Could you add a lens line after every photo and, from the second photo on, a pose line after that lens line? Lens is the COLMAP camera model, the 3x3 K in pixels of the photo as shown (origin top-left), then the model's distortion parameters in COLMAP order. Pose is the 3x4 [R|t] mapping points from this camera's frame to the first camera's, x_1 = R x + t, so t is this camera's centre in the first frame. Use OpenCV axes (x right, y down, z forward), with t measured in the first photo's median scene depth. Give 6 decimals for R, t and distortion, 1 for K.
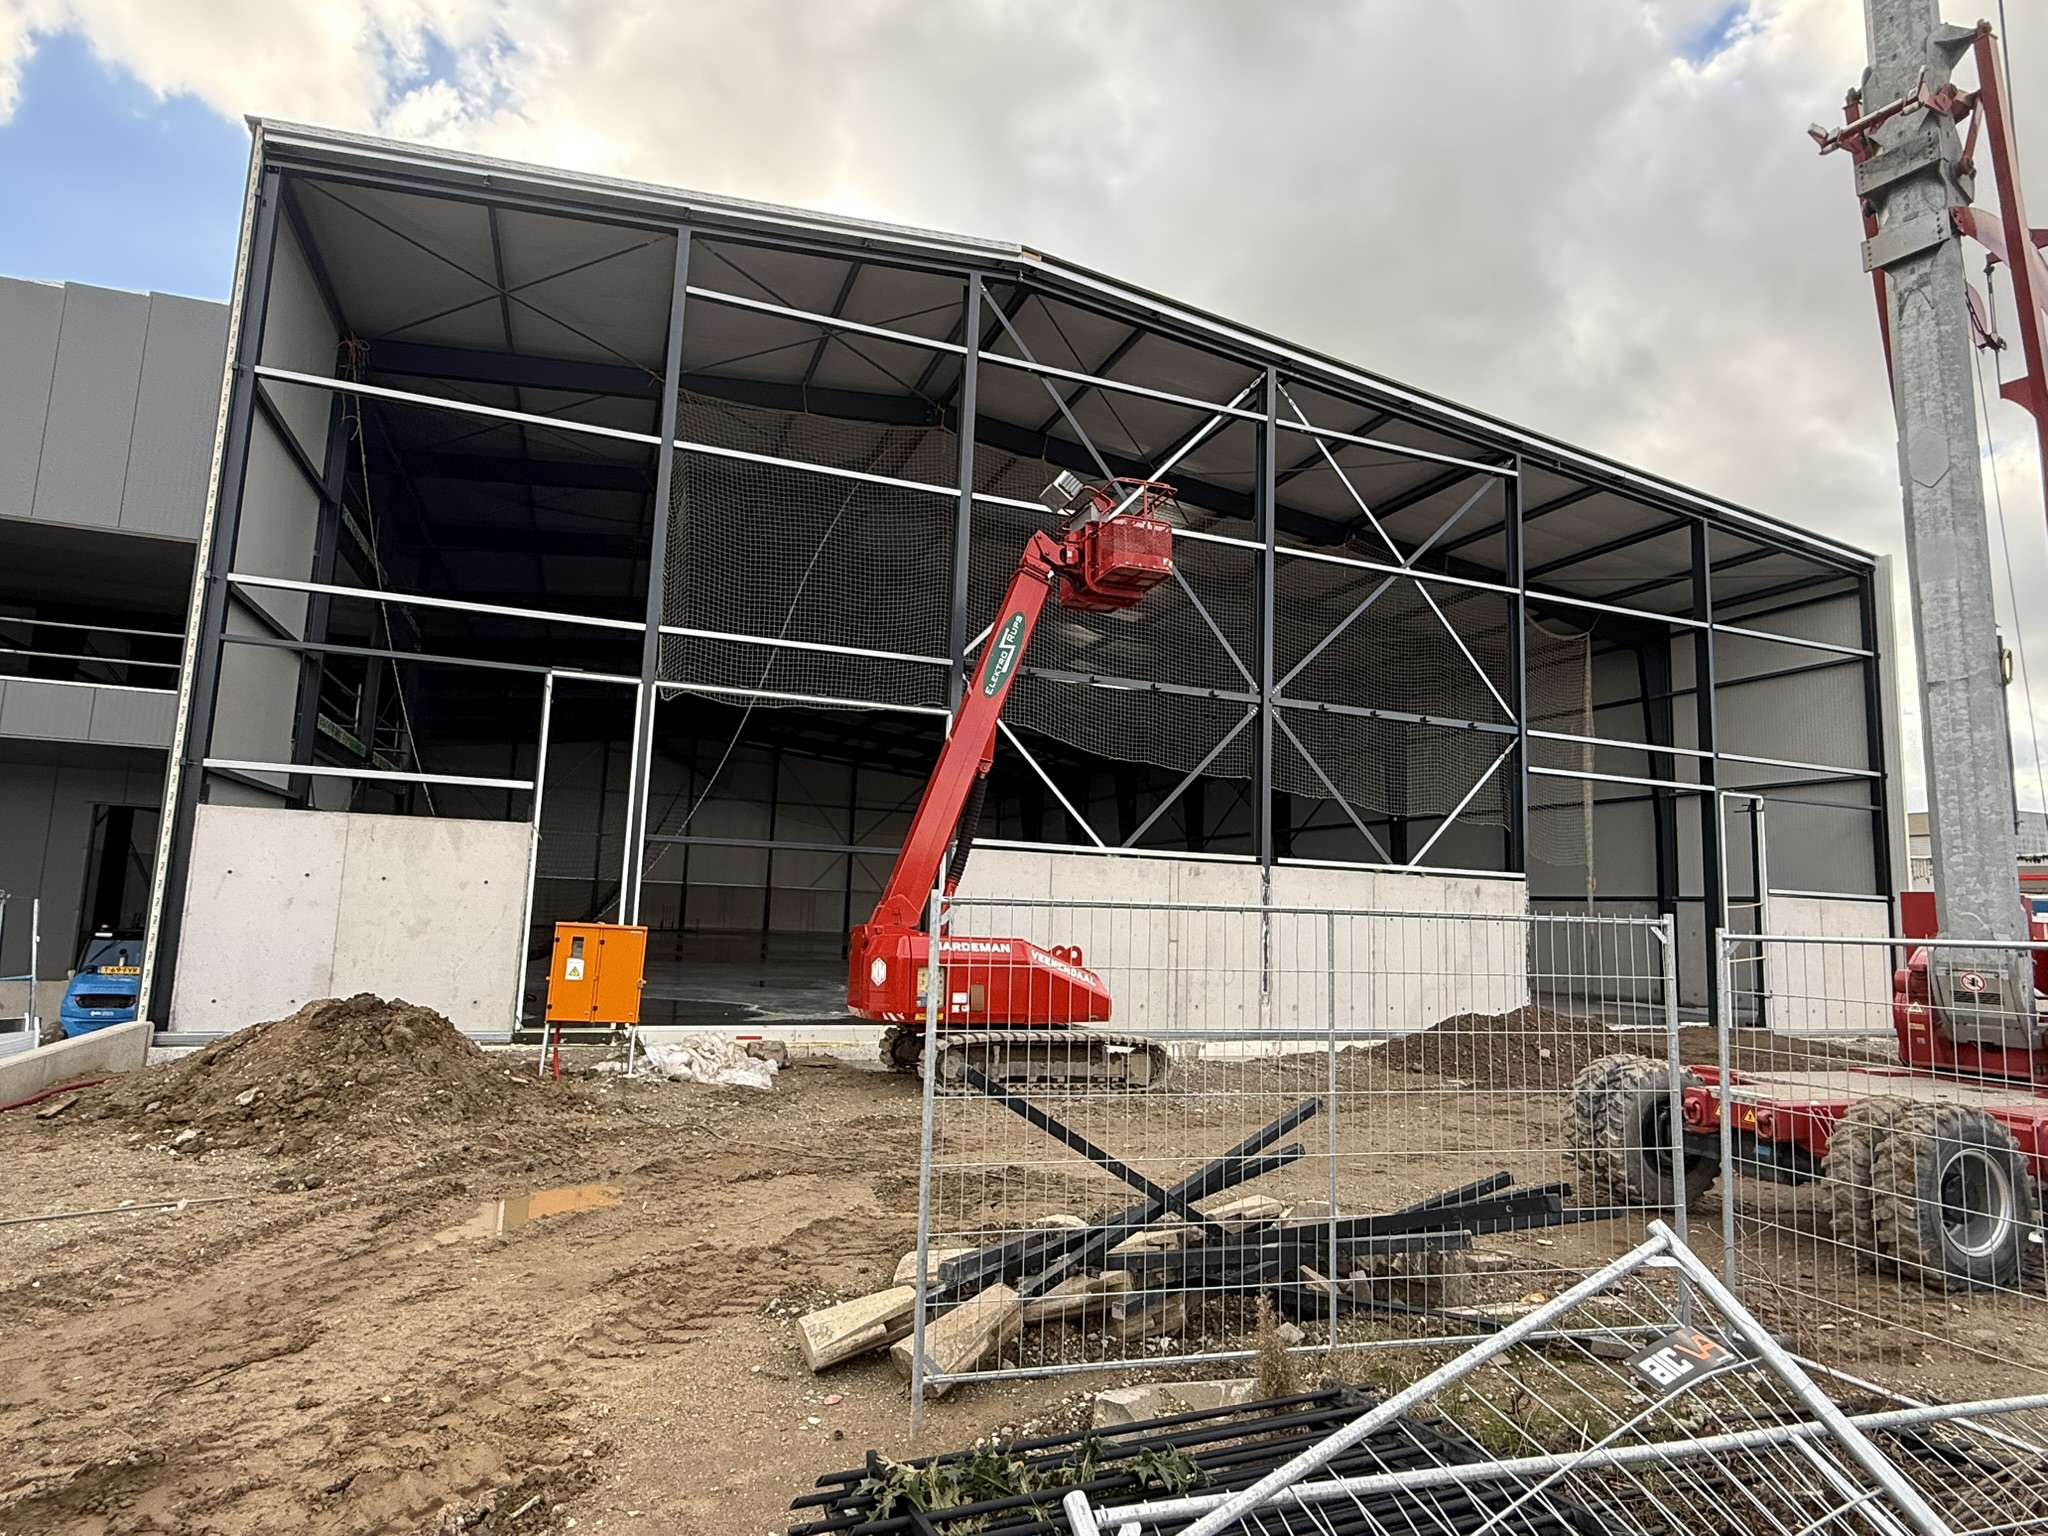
lens RADIAL K [[1121.9, 0, 1005.8], [0, 1121.9, 772.5], [0, 0, 1]] dist [0.003683, -0.002148]
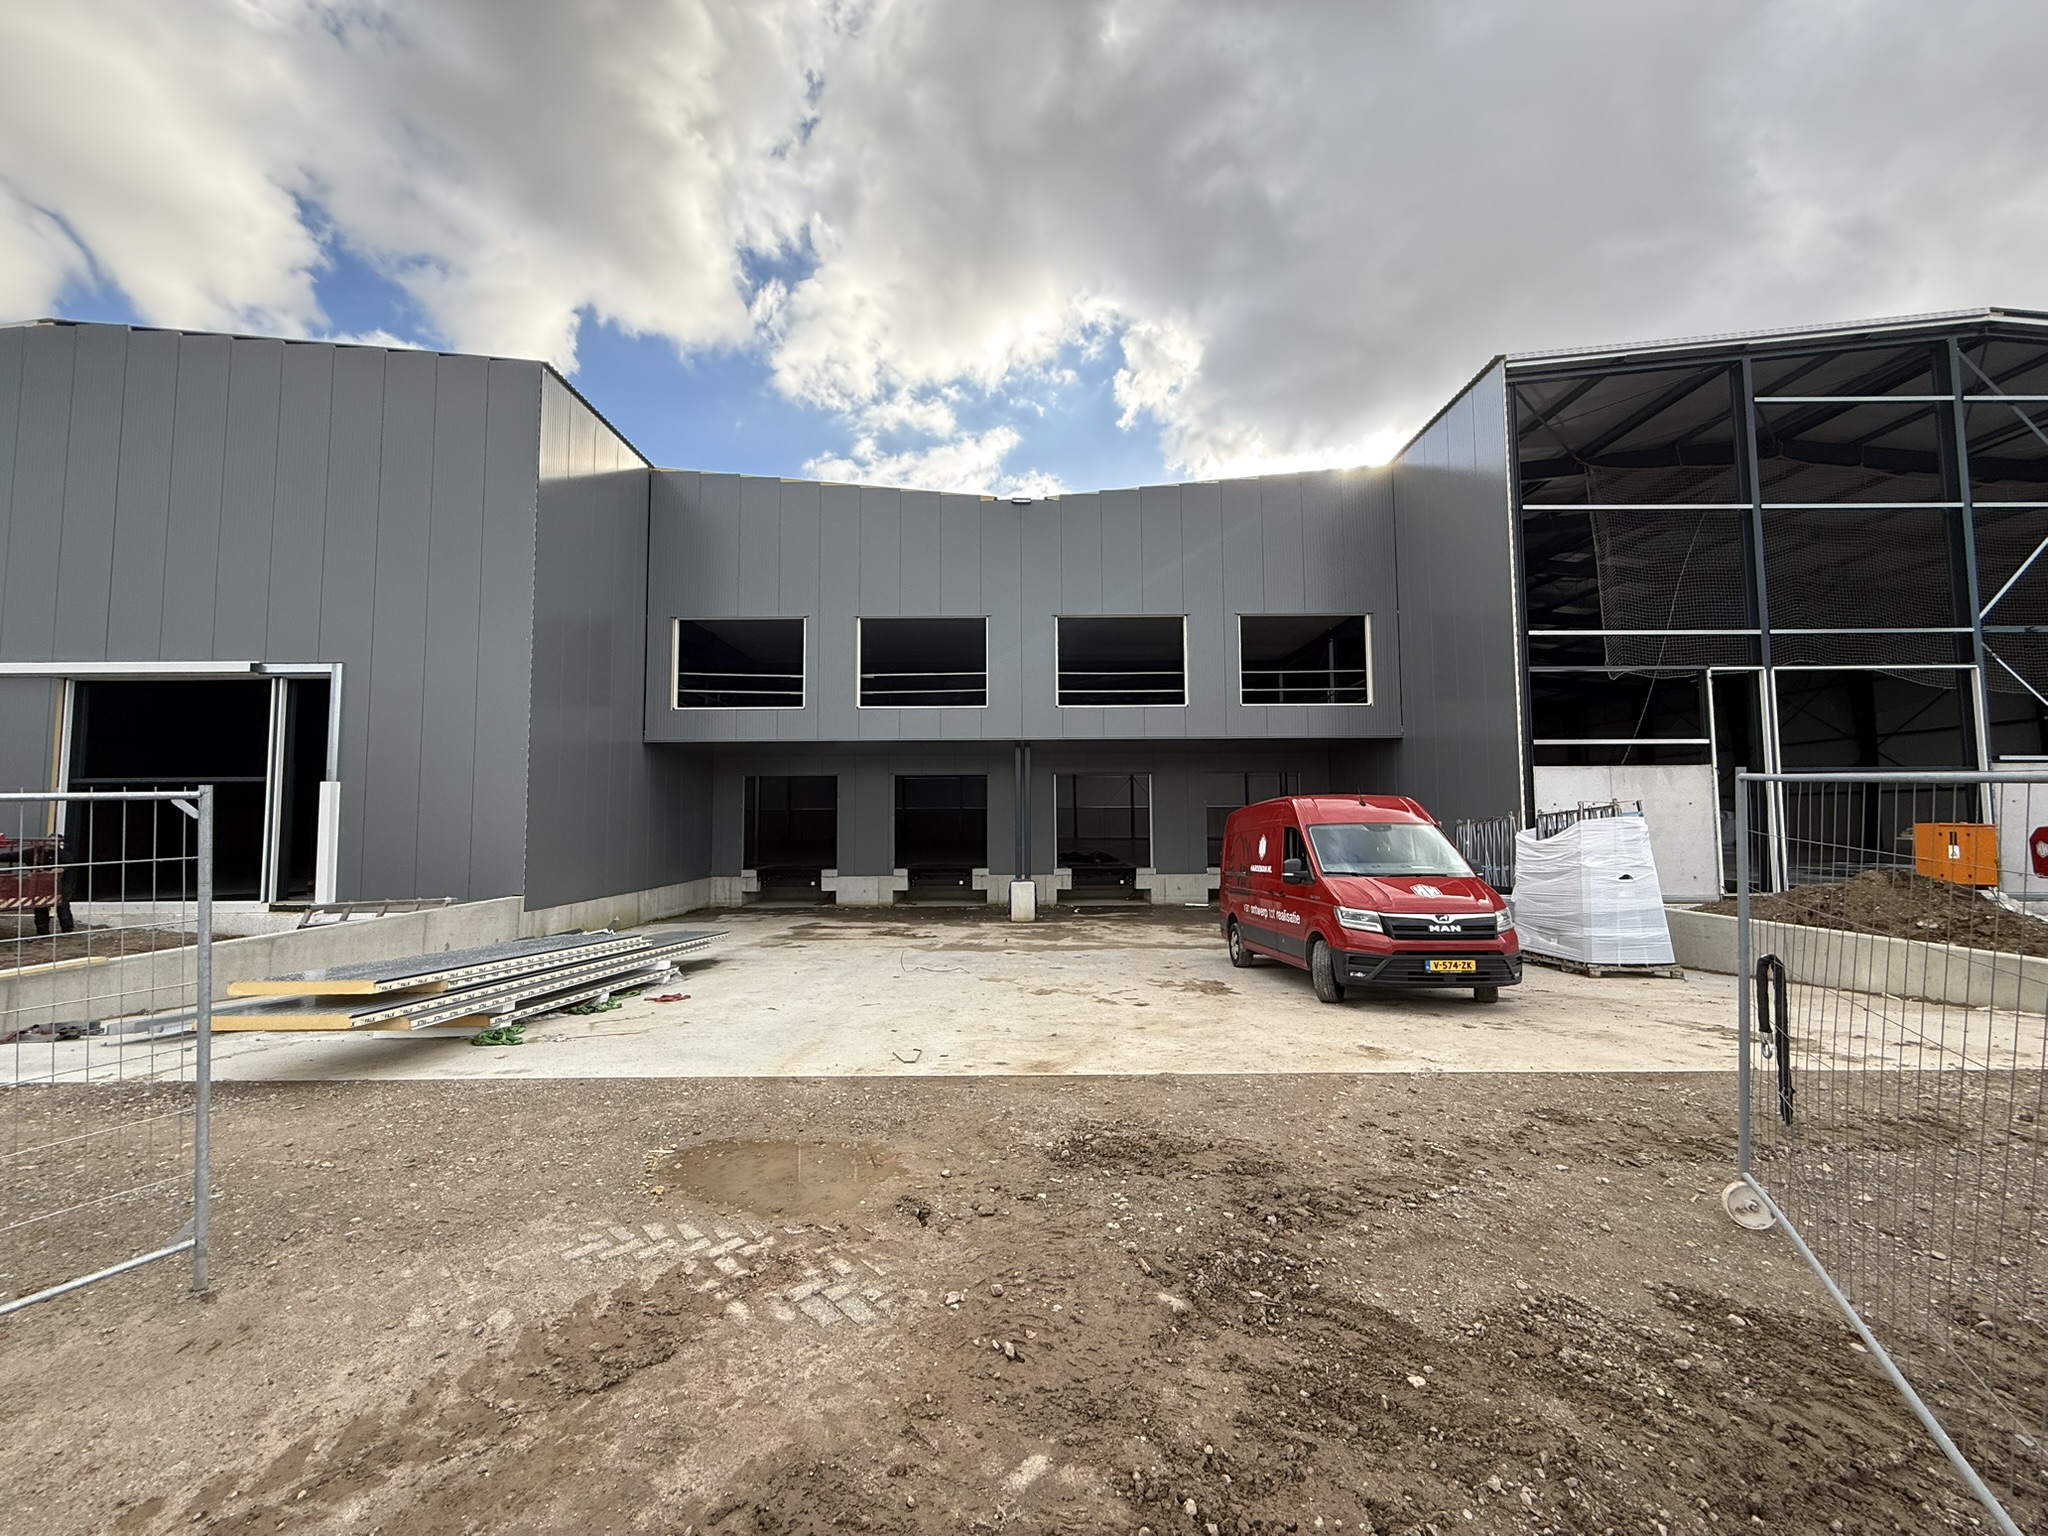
lens RADIAL K [[815.4, 0, 1030.1], [0, 815.4, 760.6], [0, 0, 1]] dist [0.001884, -0.000955]
pose [[0.933612, -0.070059, -0.351370, -0.805527], [0.087119, 0.995653, 0.032960, -0.072750], [0.347533, -0.061383, 0.935656, -0.357905]]
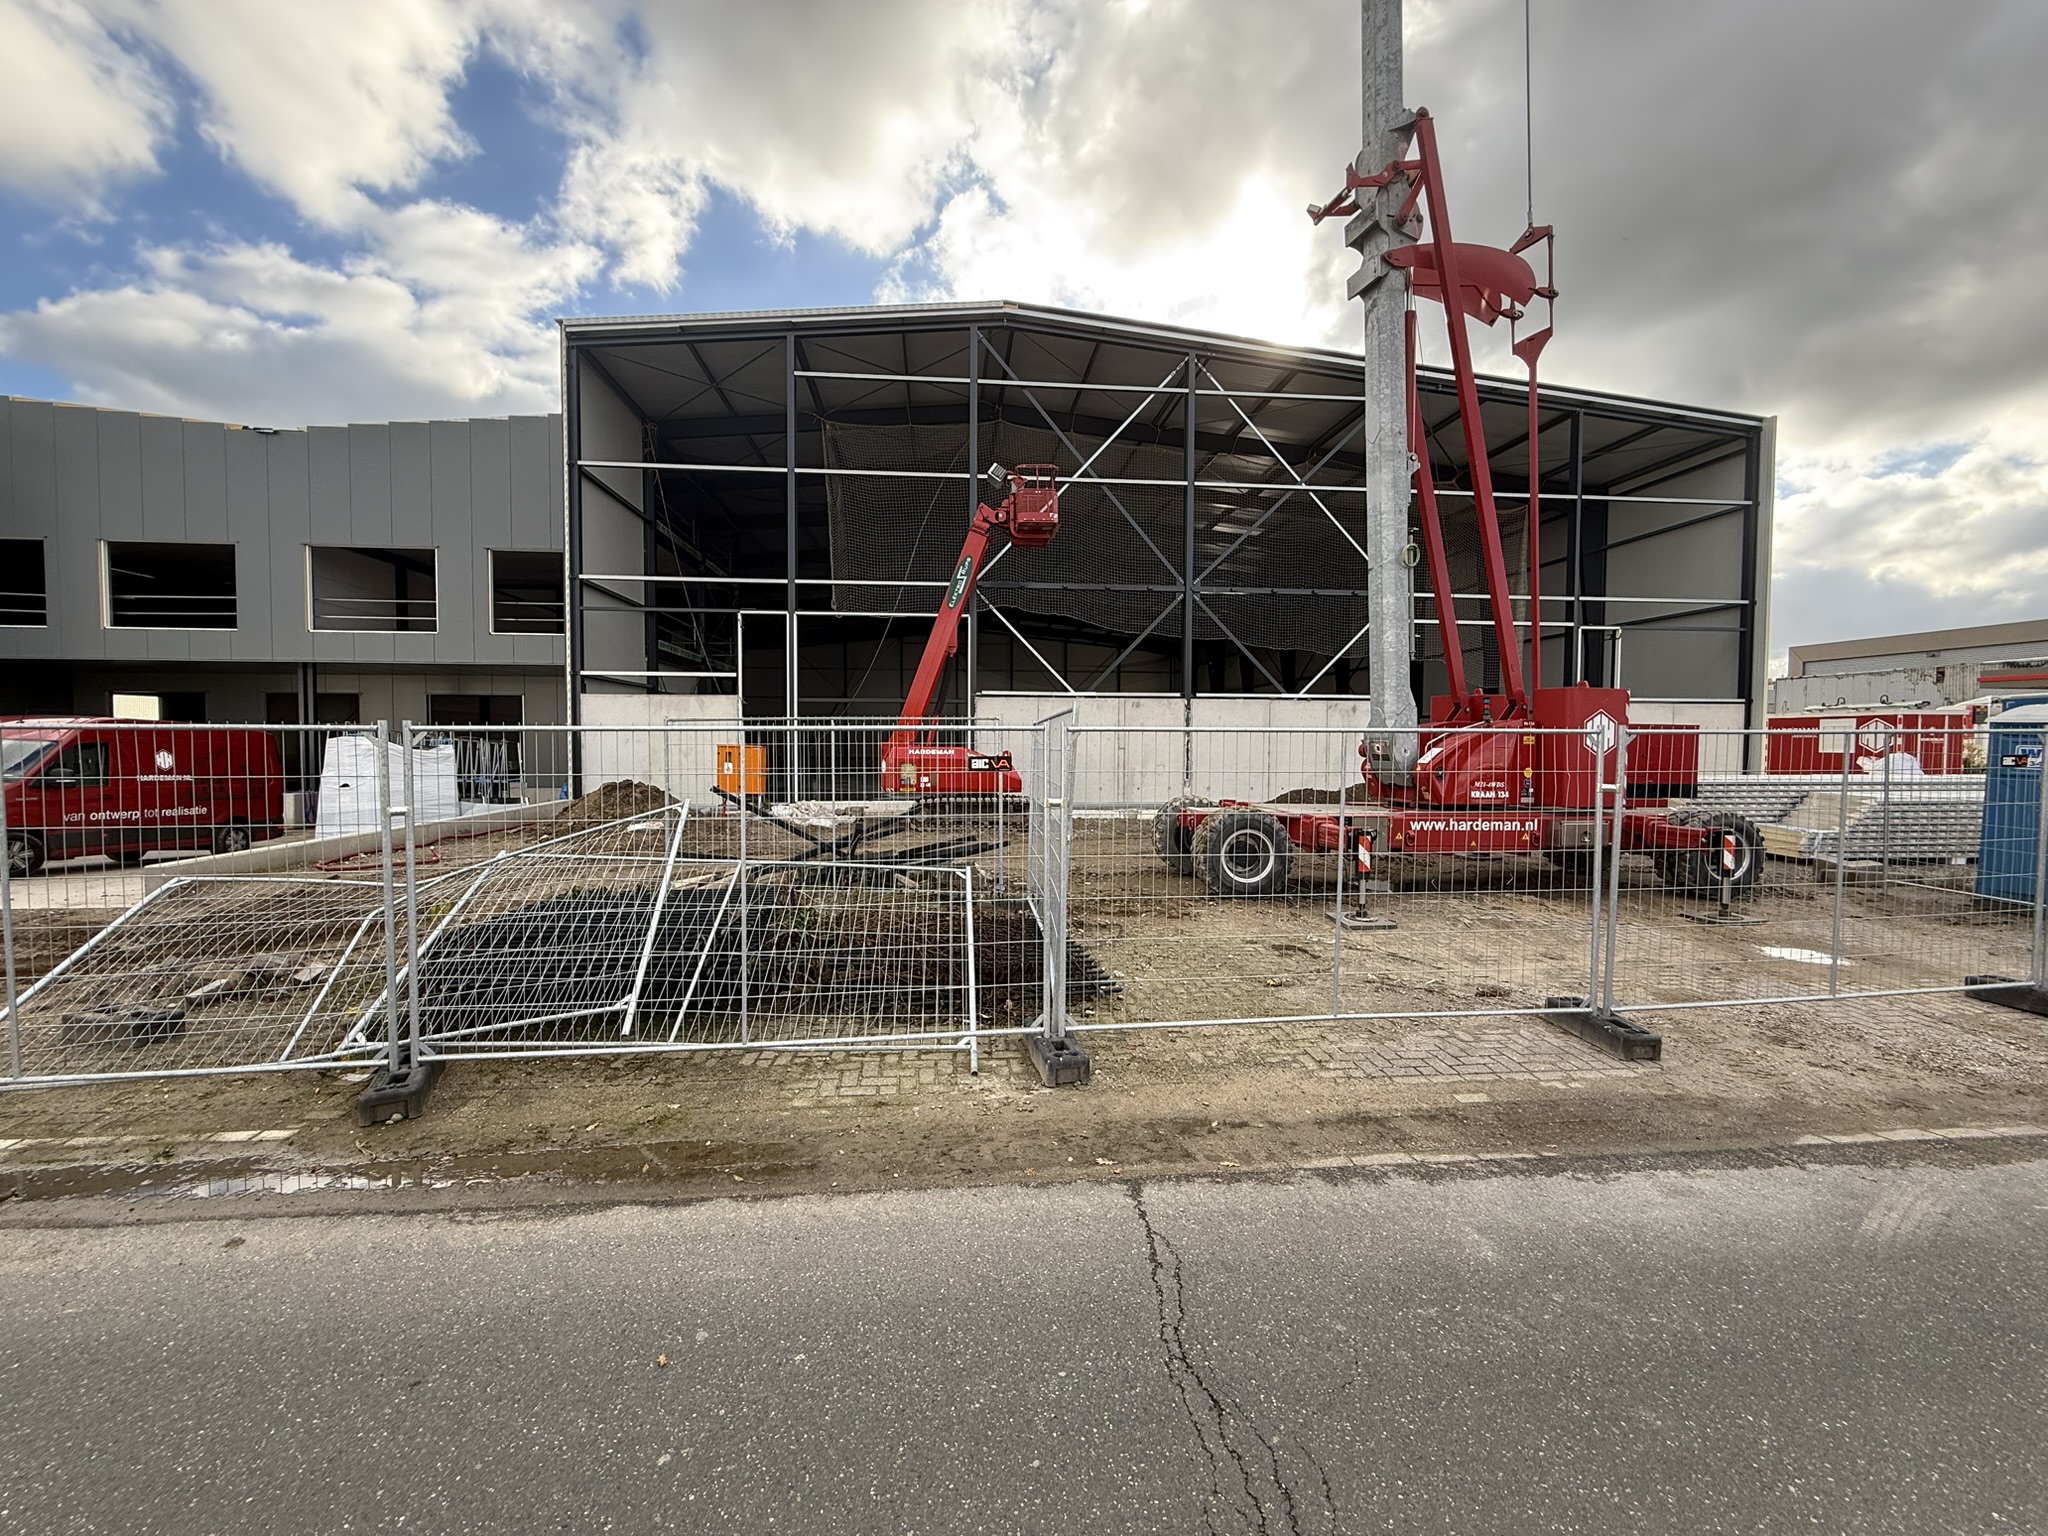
lens RADIAL K [[815.4, 0, 1002.4], [0, 815.4, 759.8], [0, 0, 1]] dist [0.001884, -0.000955]
pose [[0.961589, -0.028291, -0.273033, 0.322736], [0.065860, 0.989398, 0.129434, 0.004847], [0.266476, -0.142444, 0.953258, -0.163509]]
